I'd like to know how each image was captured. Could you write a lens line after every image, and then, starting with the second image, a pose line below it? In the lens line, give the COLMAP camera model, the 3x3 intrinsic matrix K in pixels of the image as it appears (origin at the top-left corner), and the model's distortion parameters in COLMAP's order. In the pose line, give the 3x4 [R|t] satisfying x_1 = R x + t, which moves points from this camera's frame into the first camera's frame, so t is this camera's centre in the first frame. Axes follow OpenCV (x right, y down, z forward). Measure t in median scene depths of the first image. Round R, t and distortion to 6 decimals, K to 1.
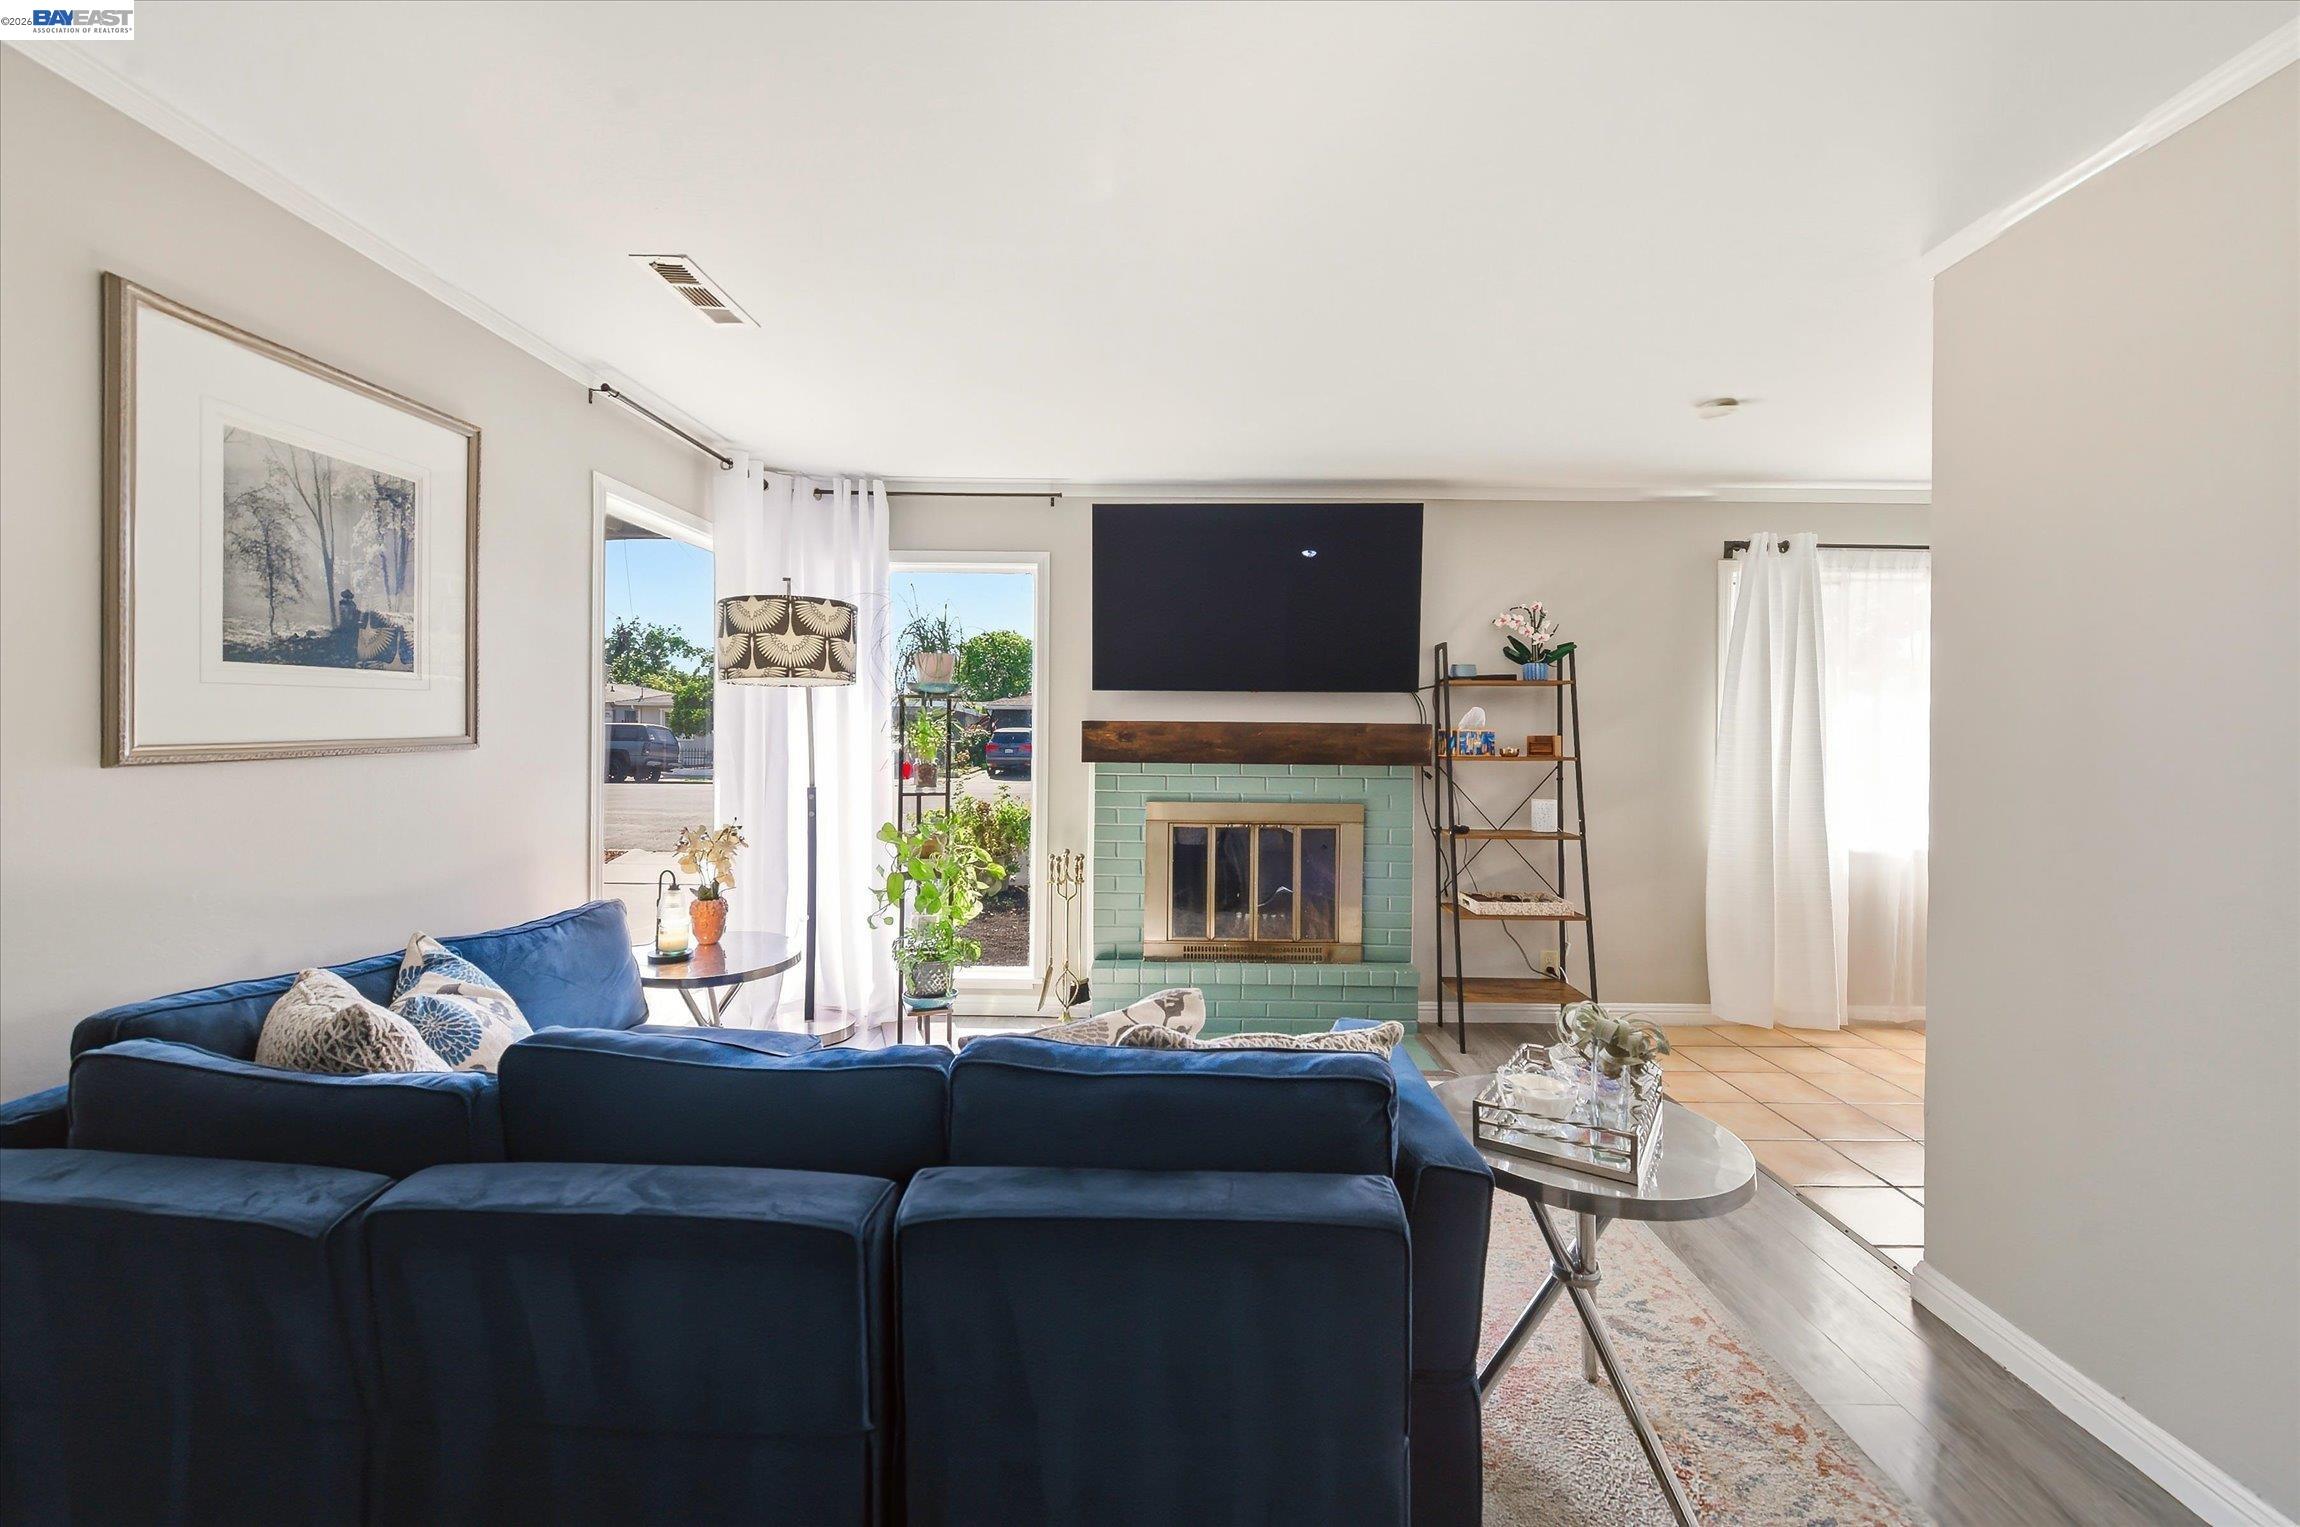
lens RADIAL K [[924.1, 0, 1134.2], [0, 924.1, 720.6], [0, 0, 1]] dist [0.001500, -0.000696]
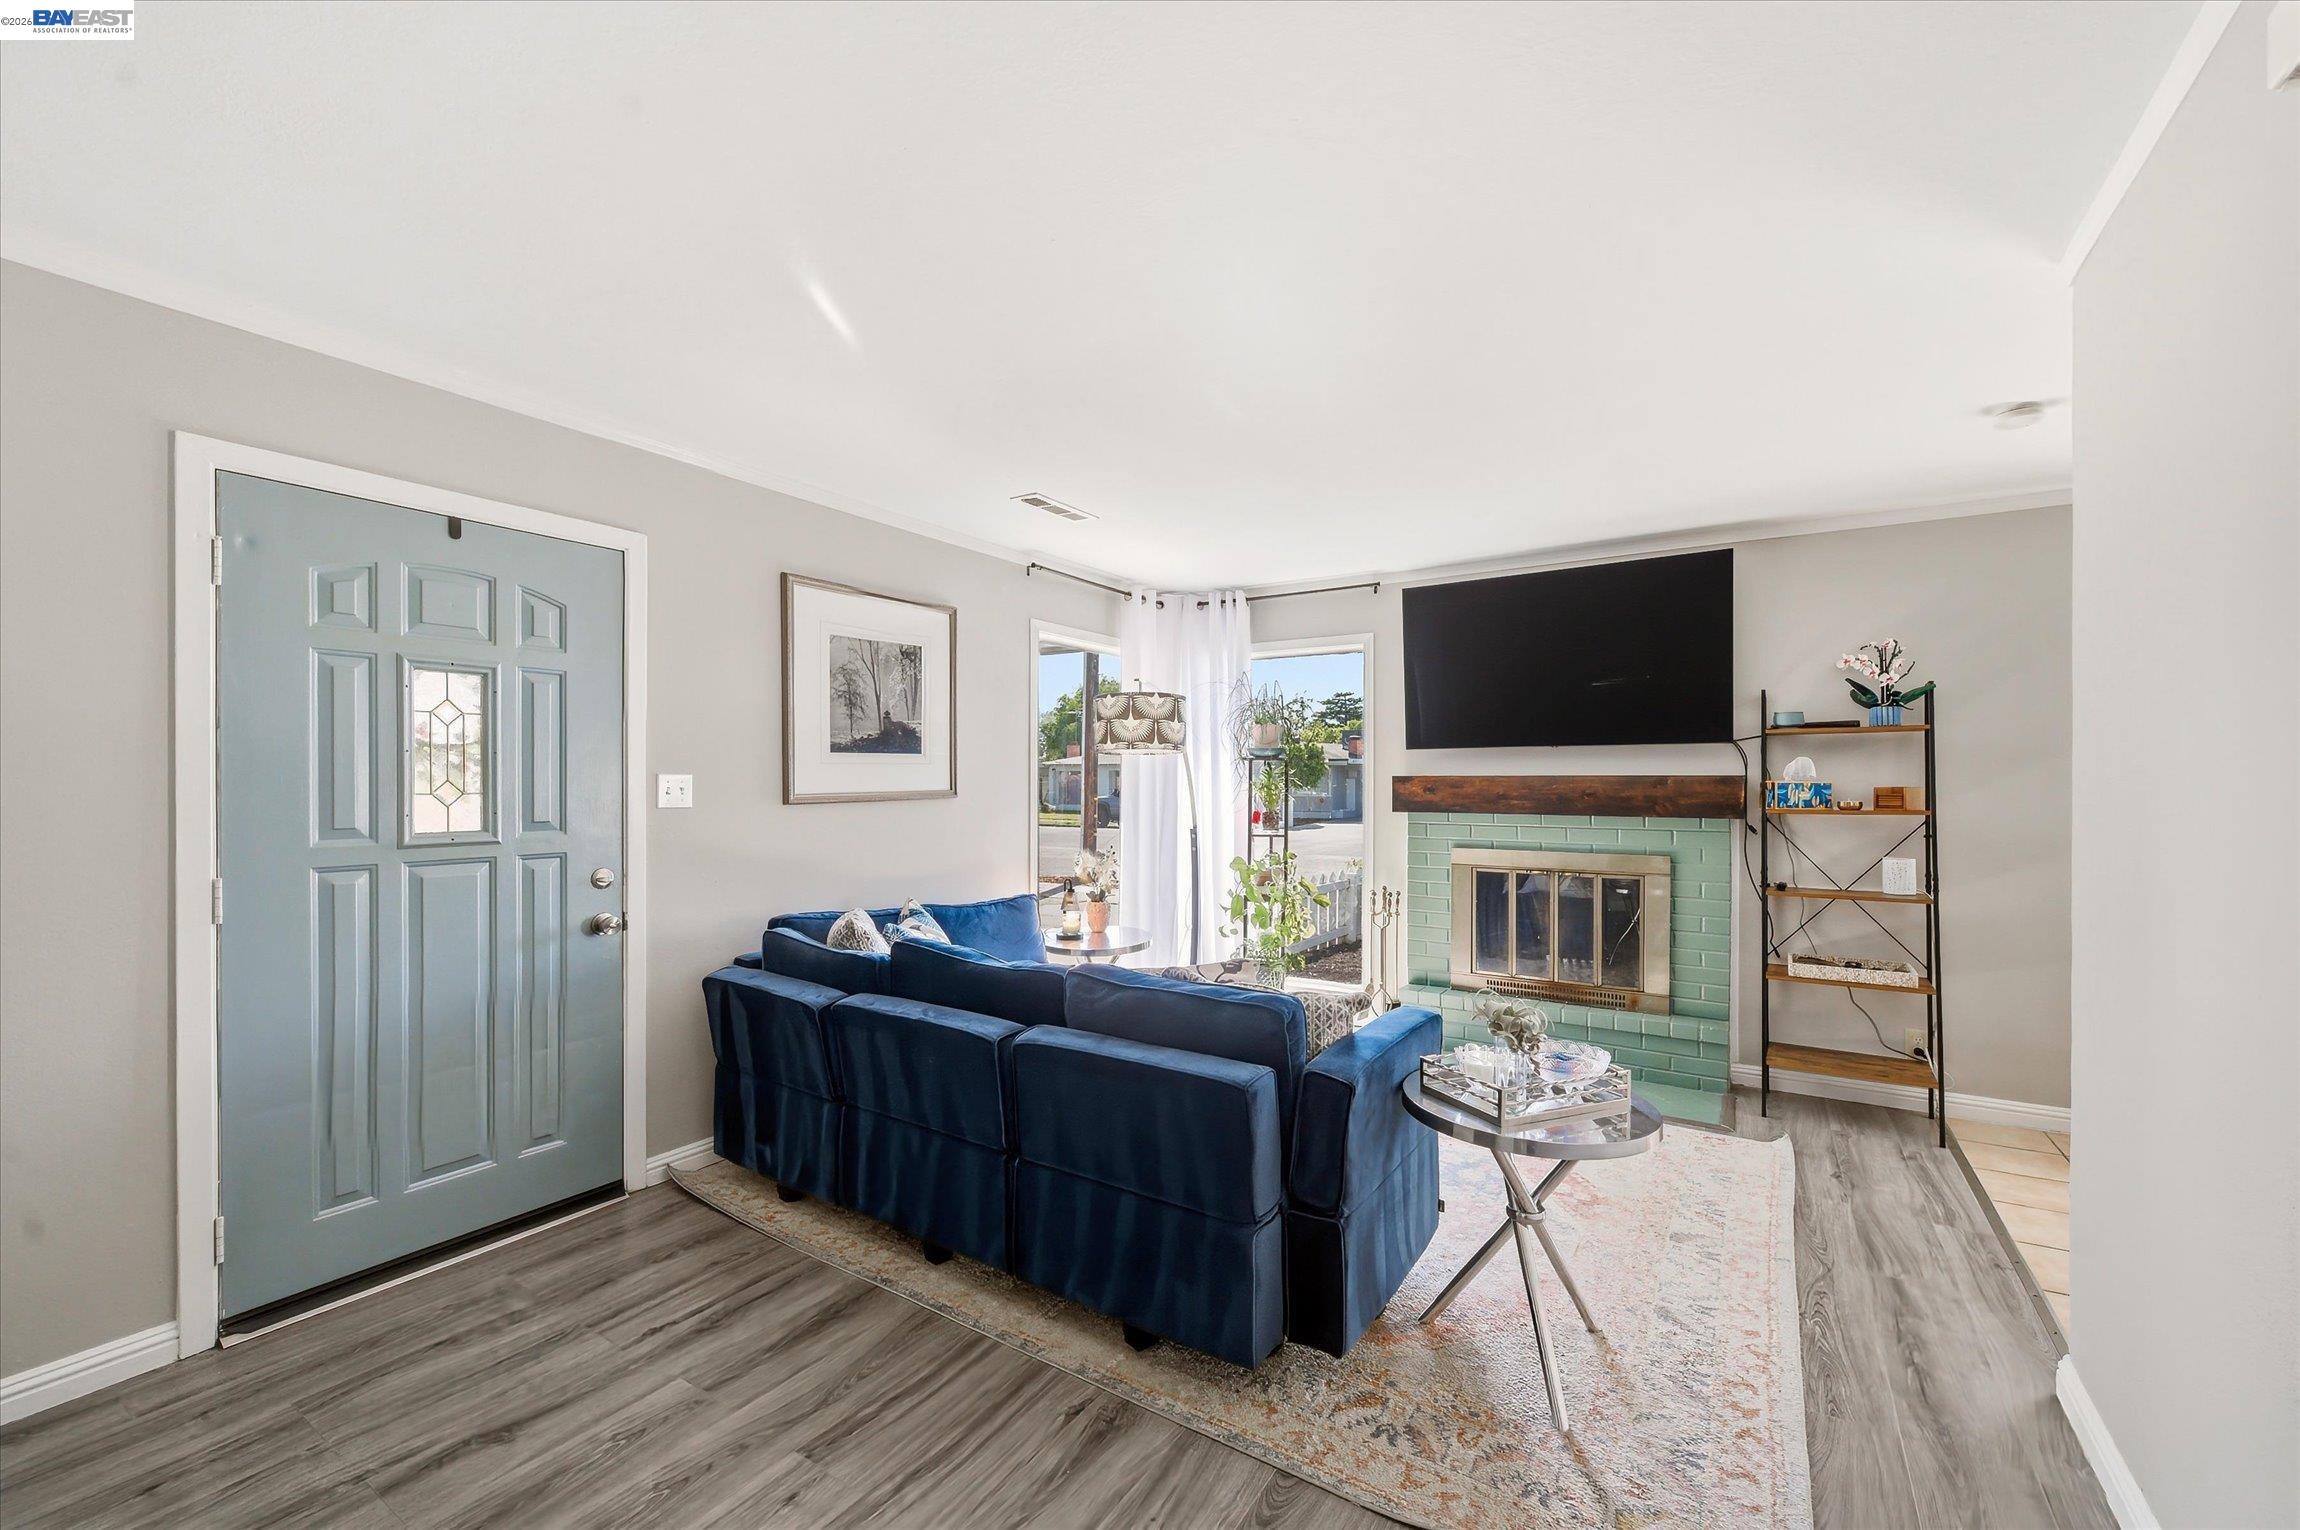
lens RADIAL K [[924.1, 0, 1165.1], [0, 924.1, 774.5], [0, 0, 1]] dist [0.001500, -0.000696]
pose [[0.844933, -0.011797, -0.534742, 0.345097], [0.010958, 0.999929, -0.004745, 0.000320], [0.534760, -0.001851, 0.845002, -0.149088]]
